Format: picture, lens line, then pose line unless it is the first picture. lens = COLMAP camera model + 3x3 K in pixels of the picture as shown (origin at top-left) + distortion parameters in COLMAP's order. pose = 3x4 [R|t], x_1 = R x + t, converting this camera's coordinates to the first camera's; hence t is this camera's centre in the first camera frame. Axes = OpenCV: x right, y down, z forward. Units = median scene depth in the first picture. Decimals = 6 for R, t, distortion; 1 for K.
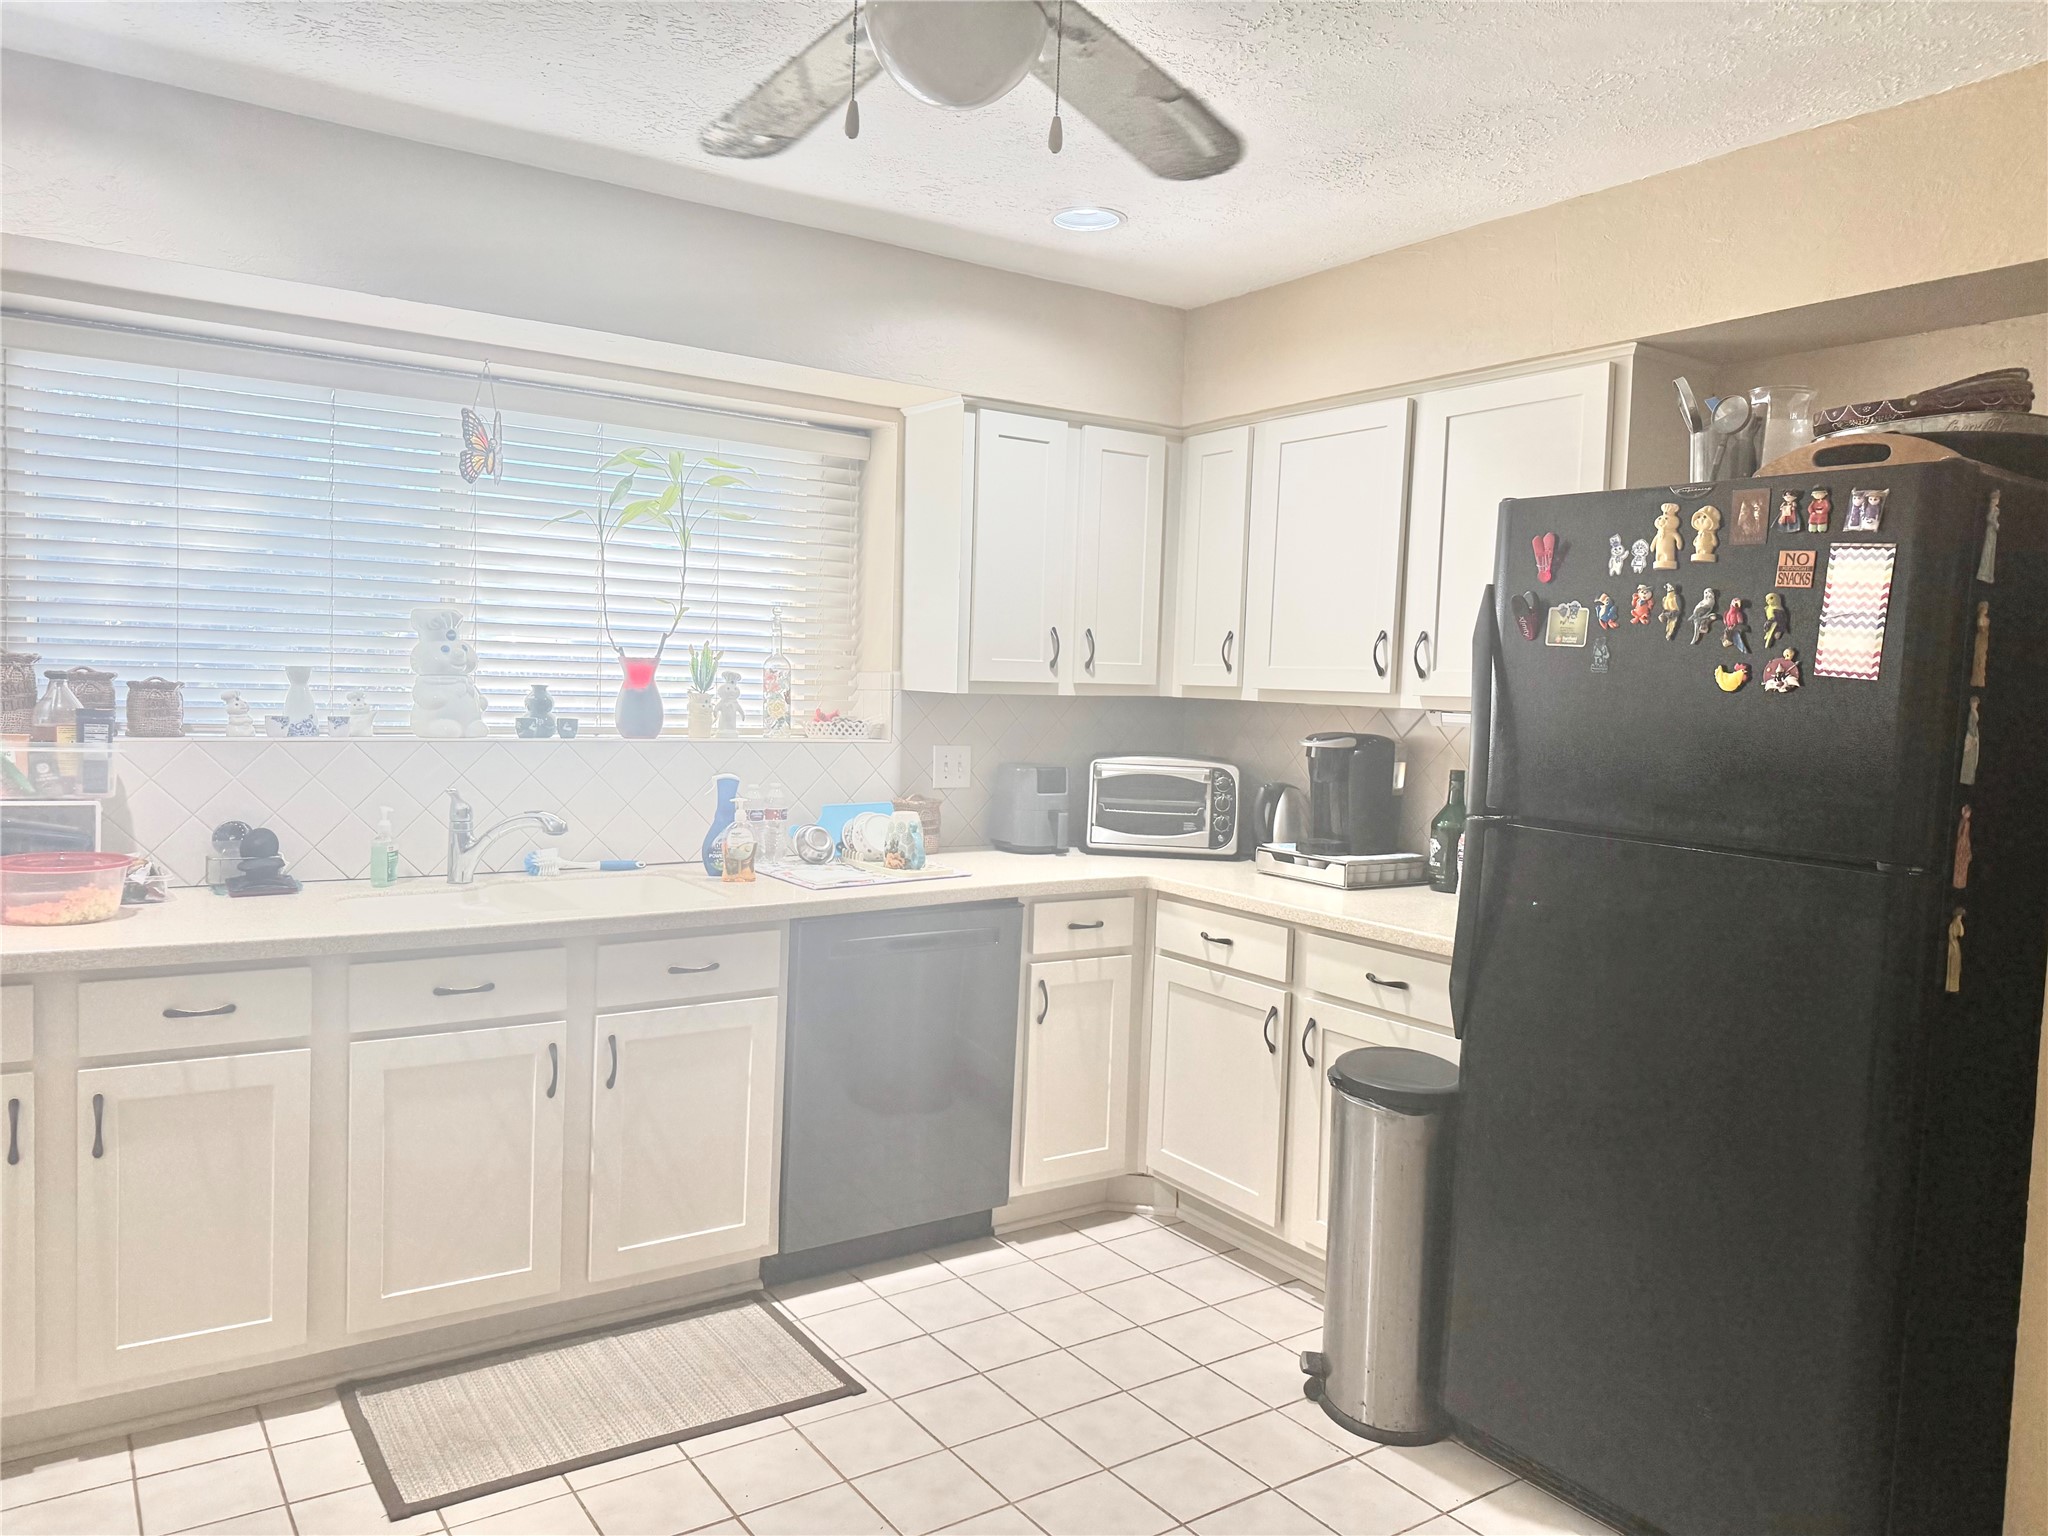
lens RADIAL K [[1428.0, 0, 1024.0], [0, 1428.0, 768.0], [0, 0, 1]] dist [0.100411, -0.152645]
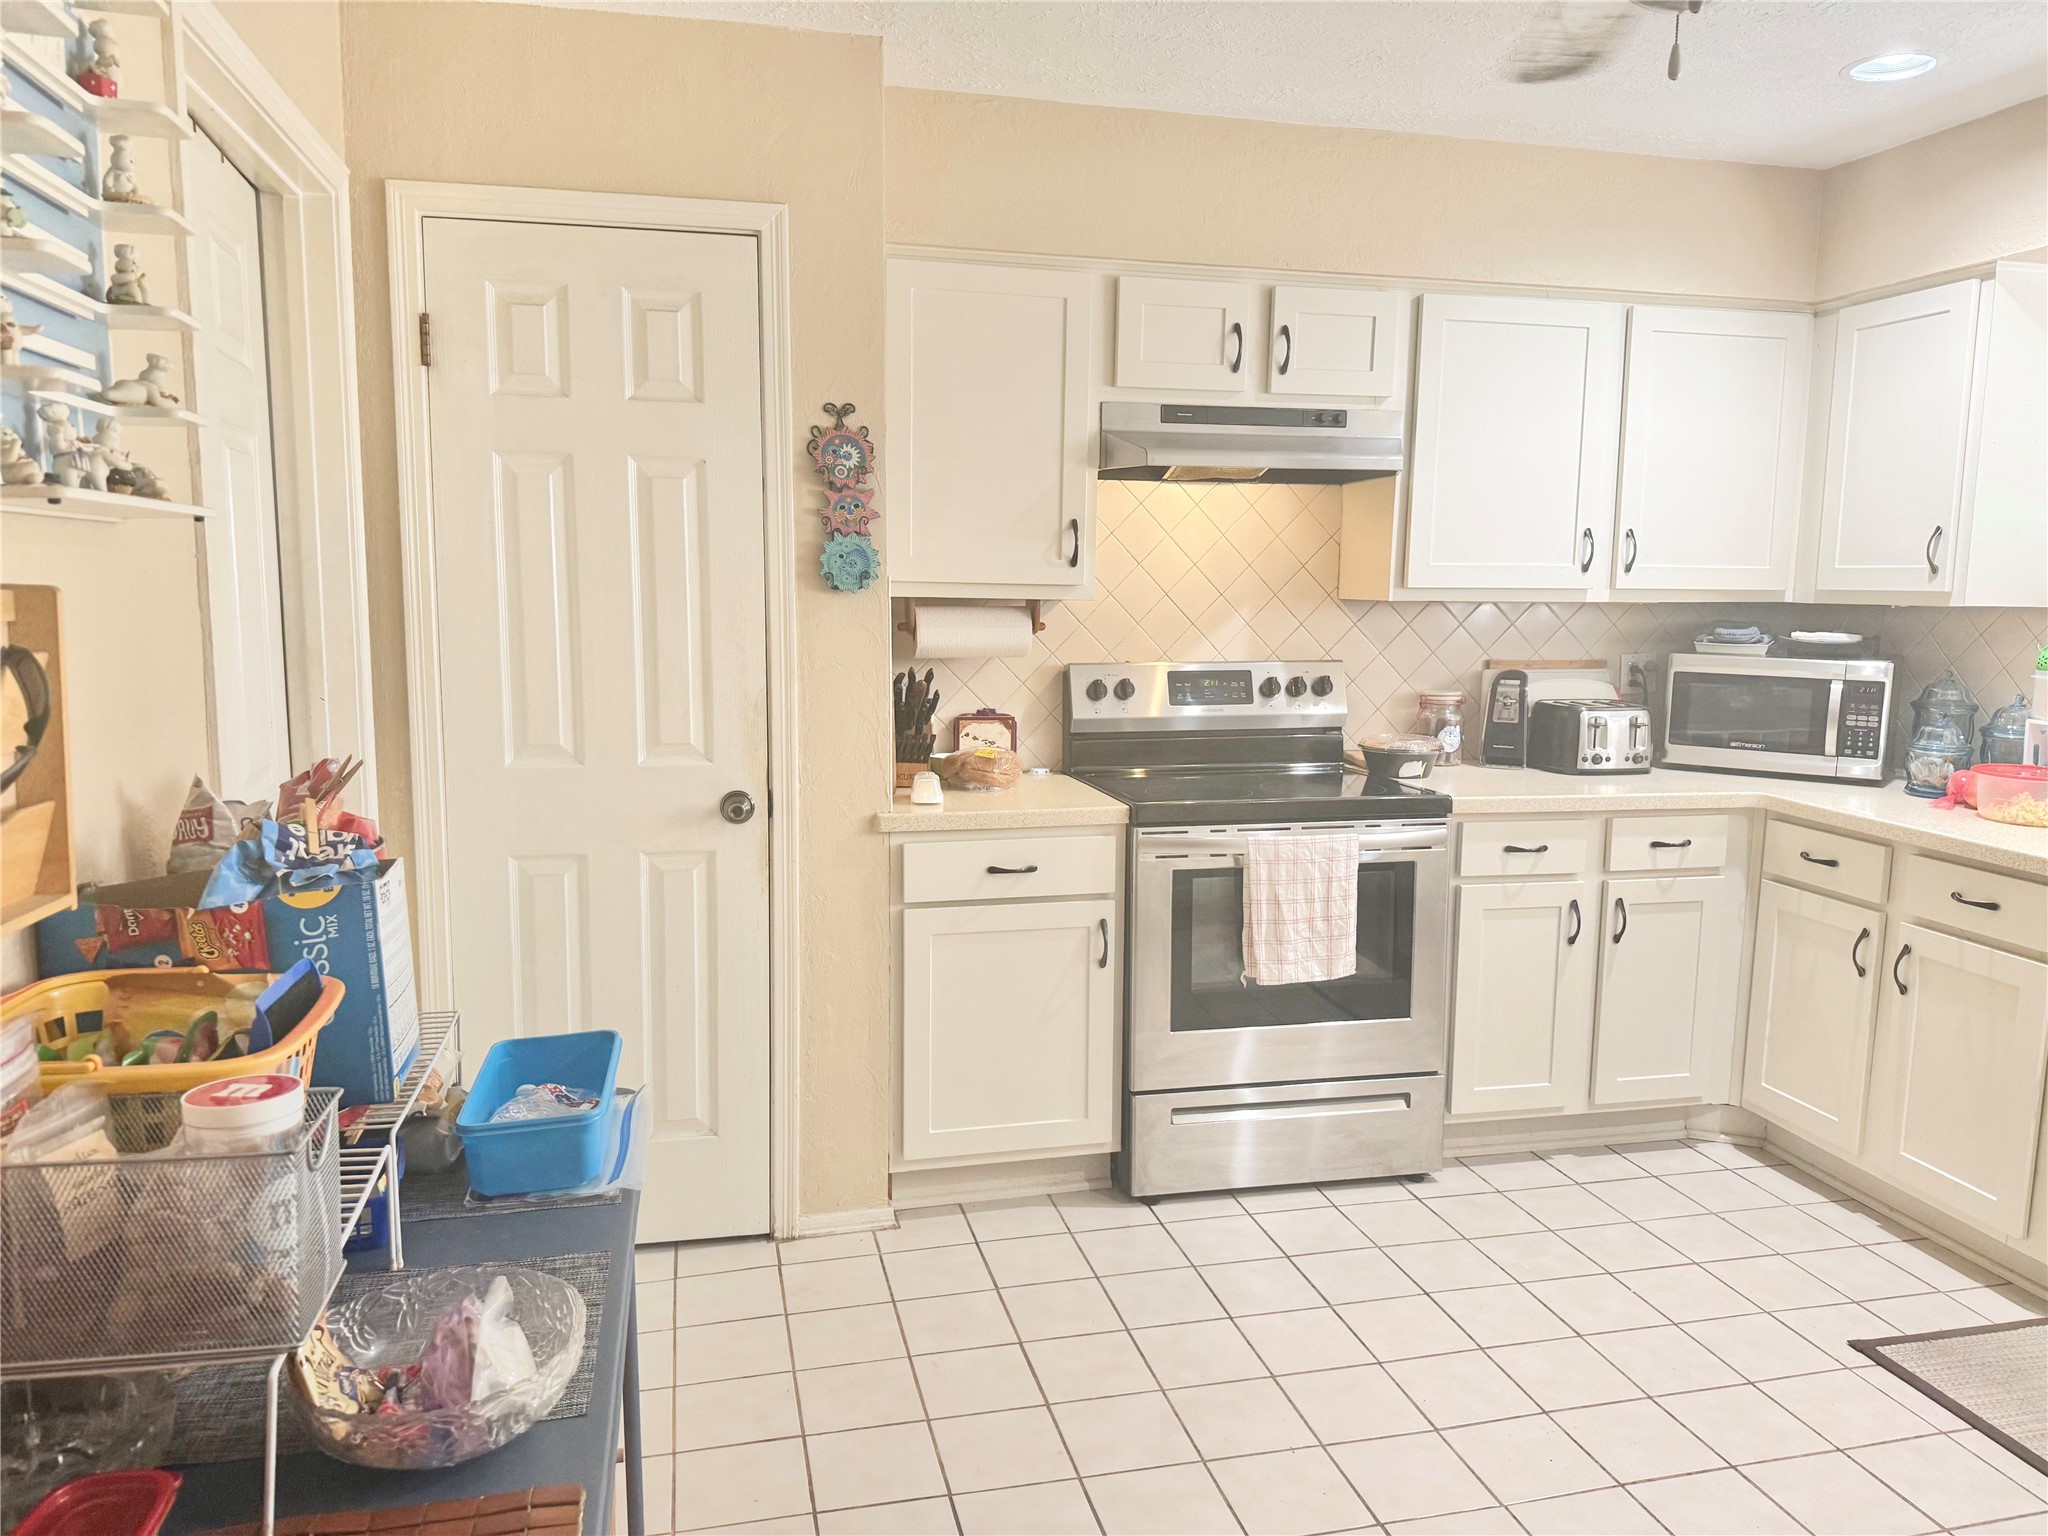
lens RADIAL K [[1428.0, 0, 1024.0], [0, 1428.0, 768.0], [0, 0, 1]] dist [0.100411, -0.152645]
pose [[-0.367118, 0.081274, -0.926617, 0.561209], [-0.082404, 0.989417, 0.119430, -0.010095], [0.926517, 0.120202, -0.356535, 0.505065]]
